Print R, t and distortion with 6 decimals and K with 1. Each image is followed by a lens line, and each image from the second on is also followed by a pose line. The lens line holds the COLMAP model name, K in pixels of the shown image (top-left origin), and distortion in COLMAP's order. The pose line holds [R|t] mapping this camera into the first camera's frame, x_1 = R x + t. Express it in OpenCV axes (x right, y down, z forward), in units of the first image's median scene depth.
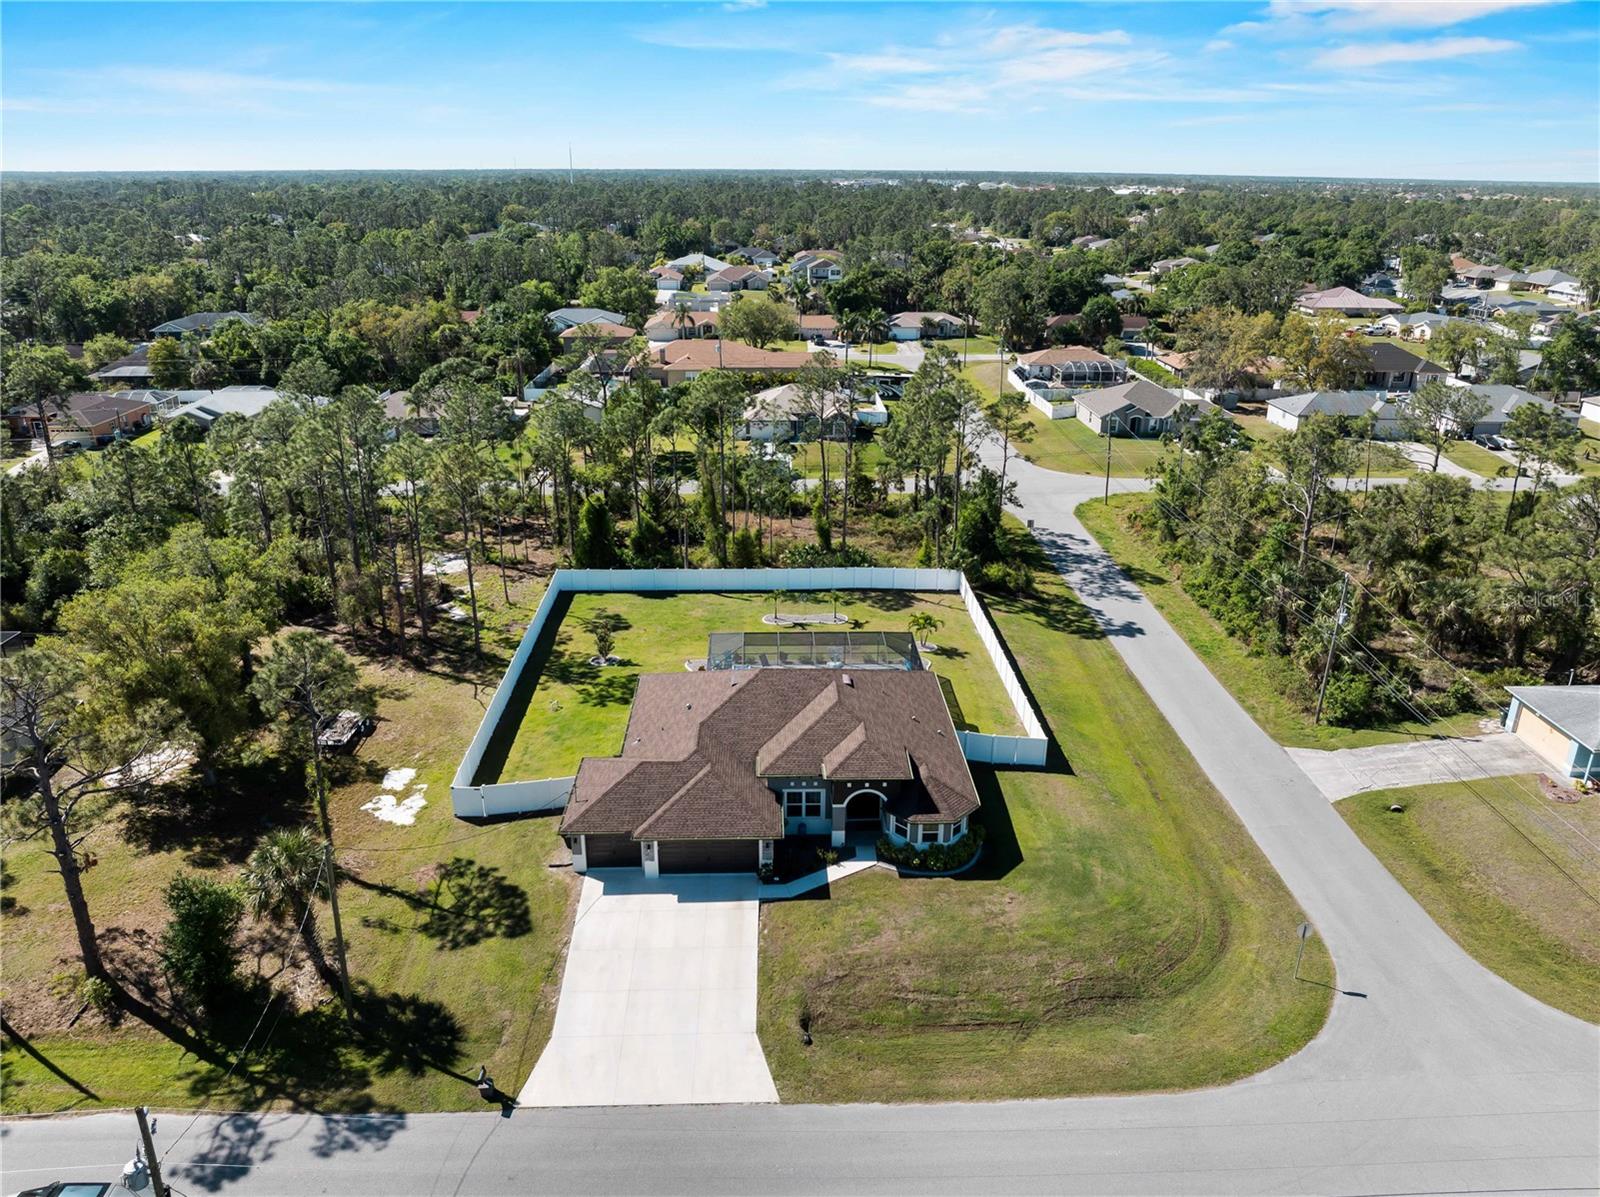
lens RADIAL K [[1131.5, 0, 796.4], [0, 1131.5, 591.5], [0, 0, 1]] dist [-0.047861, 0.024759]
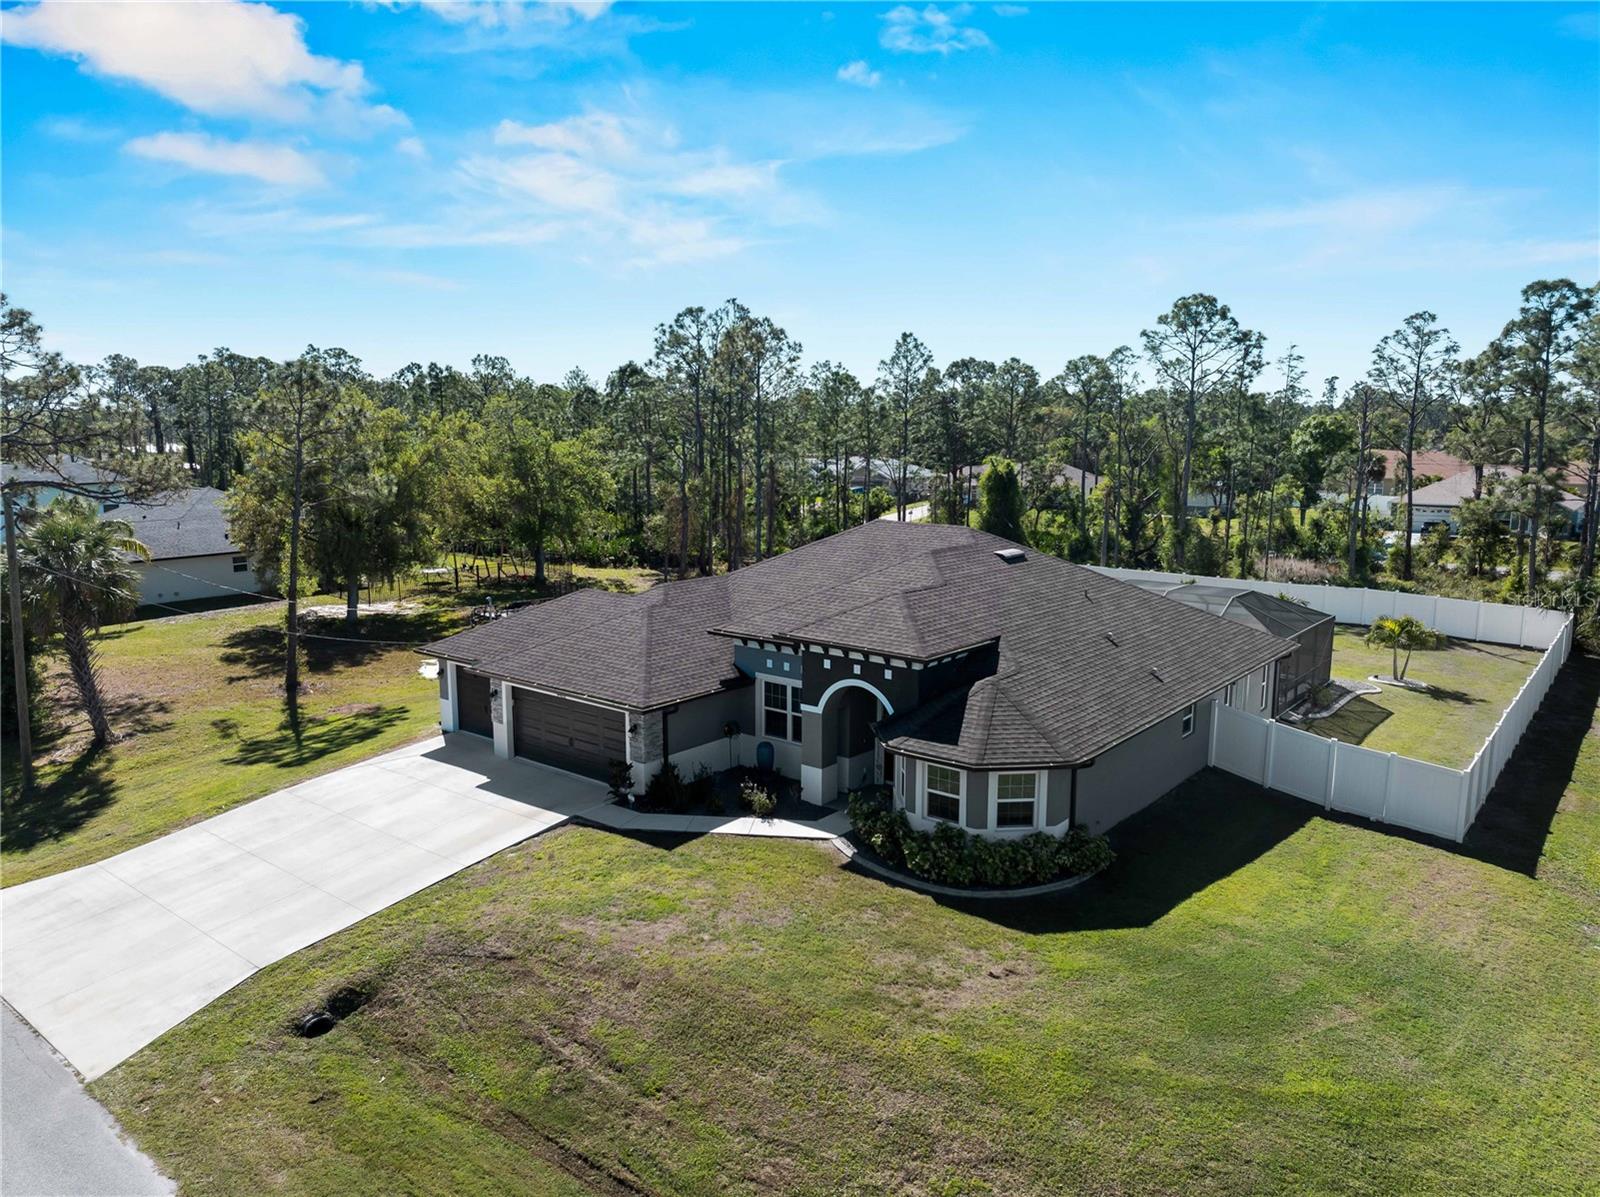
lens RADIAL K [[1131.5, 0, 801.9], [0, 1131.5, 599.6], [0, 0, 1]] dist [-0.047861, 0.024759]
pose [[0.756595, 0.100883, -0.646055, 0.306972], [-0.231108, 0.965514, -0.119884, 0.181144], [0.611680, 0.240012, 0.753818, 0.550047]]
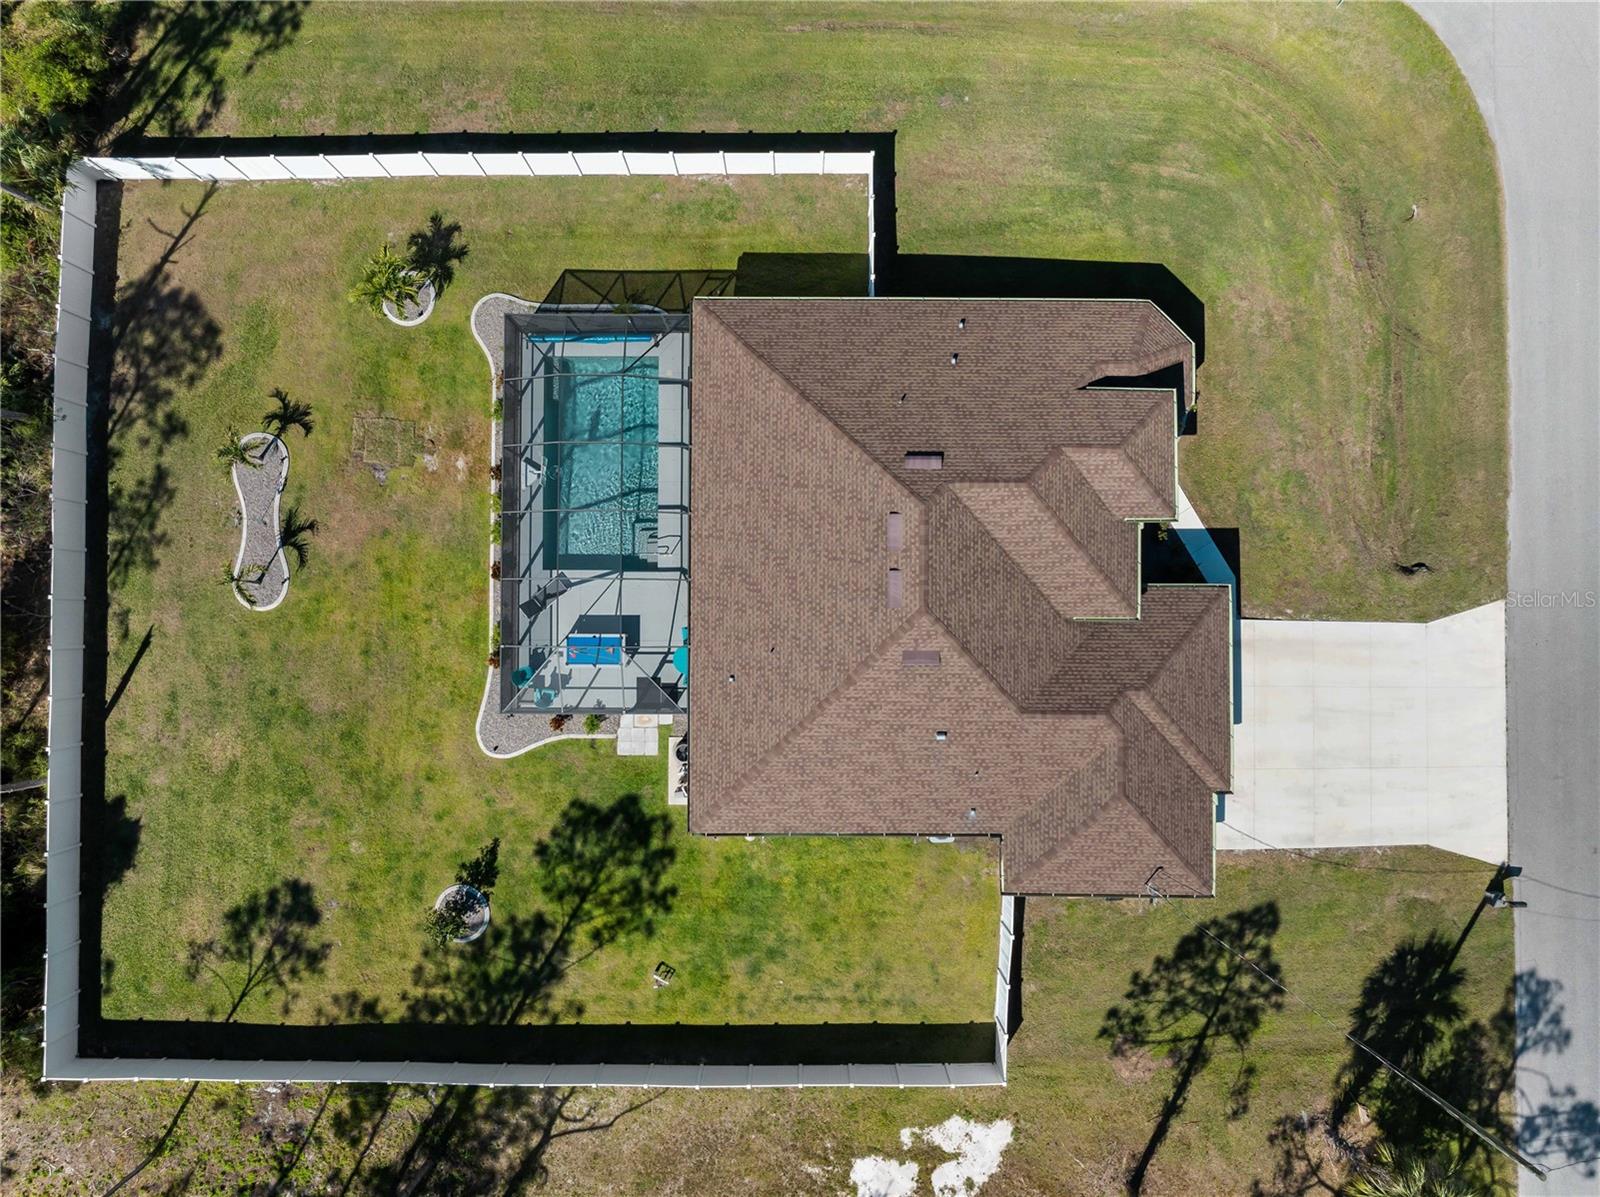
lens RADIAL K [[1131.5, 0, 782.8], [0, 1131.5, 597.2], [0, 0, 1]] dist [-0.047861, 0.024759]
pose [[0.032143, -0.999232, 0.022427, -0.037987], [0.351398, 0.032304, 0.935669, -0.475432], [-0.935674, -0.022195, 0.352166, 0.857846]]
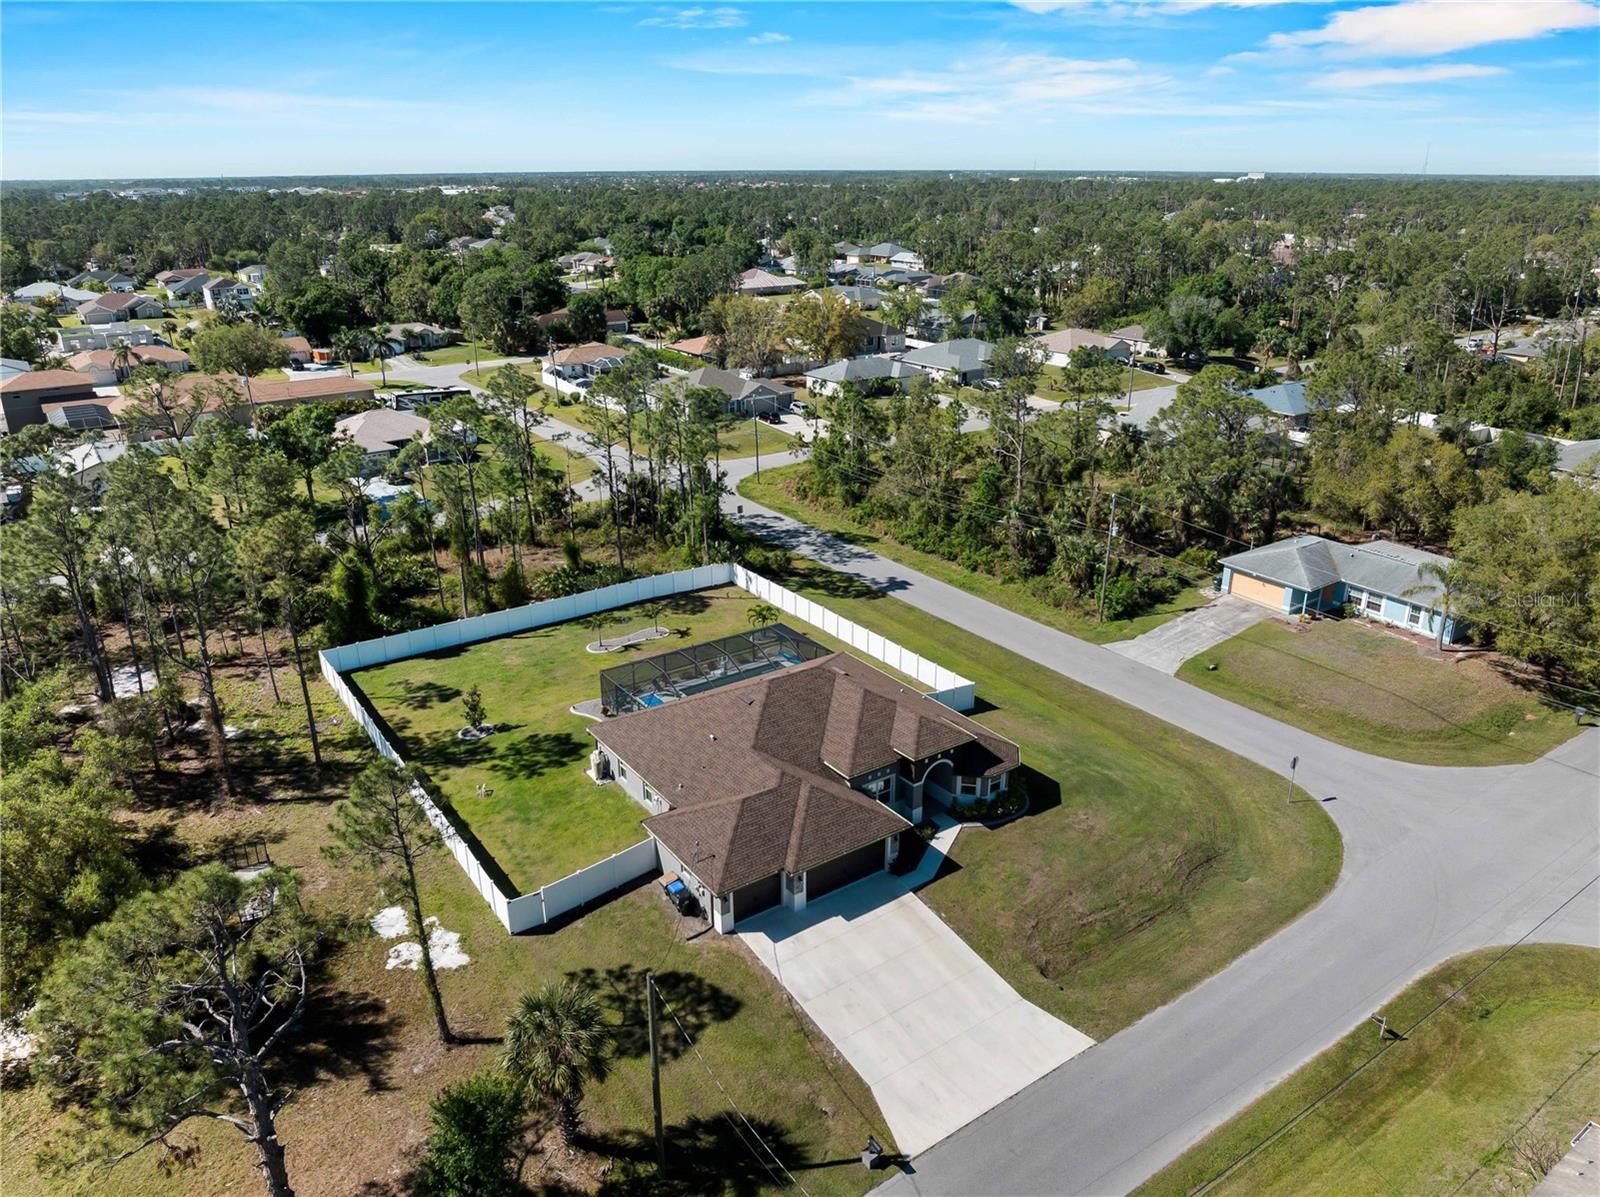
lens RADIAL K [[1131.5, 0, 795.7], [0, 1131.5, 600.4], [0, 0, 1]] dist [-0.047861, 0.024759]
pose [[0.836515, -0.205907, 0.507784, -0.486096], [0.202145, 0.977308, 0.063289, -0.055481], [-0.509293, 0.049704, 0.859156, 0.143855]]
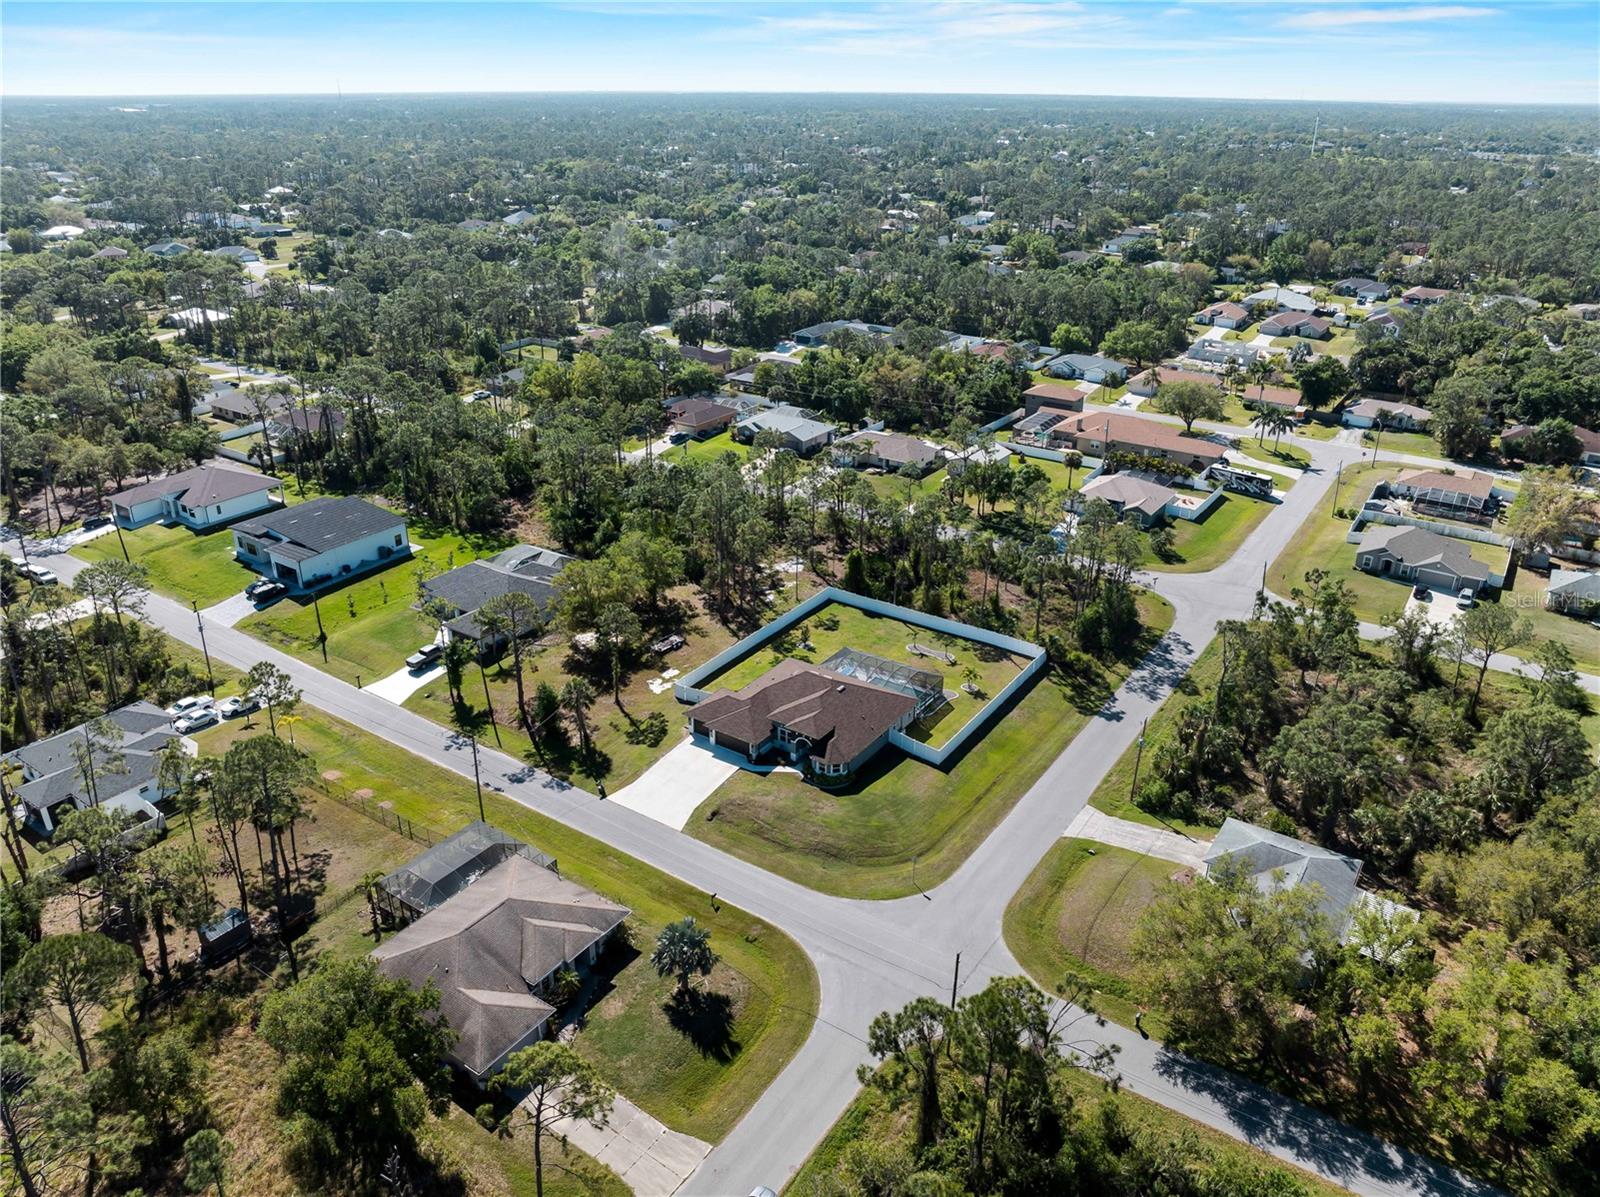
lens RADIAL K [[1131.5, 0, 800.8], [0, 1131.5, 590.3], [0, 0, 1]] dist [-0.047861, 0.024759]
pose [[0.808058, 0.240718, -0.537677, 1.012675], [-0.209003, 0.970478, 0.120379, -0.313259], [0.550781, 0.015103, 0.834513, -0.705602]]
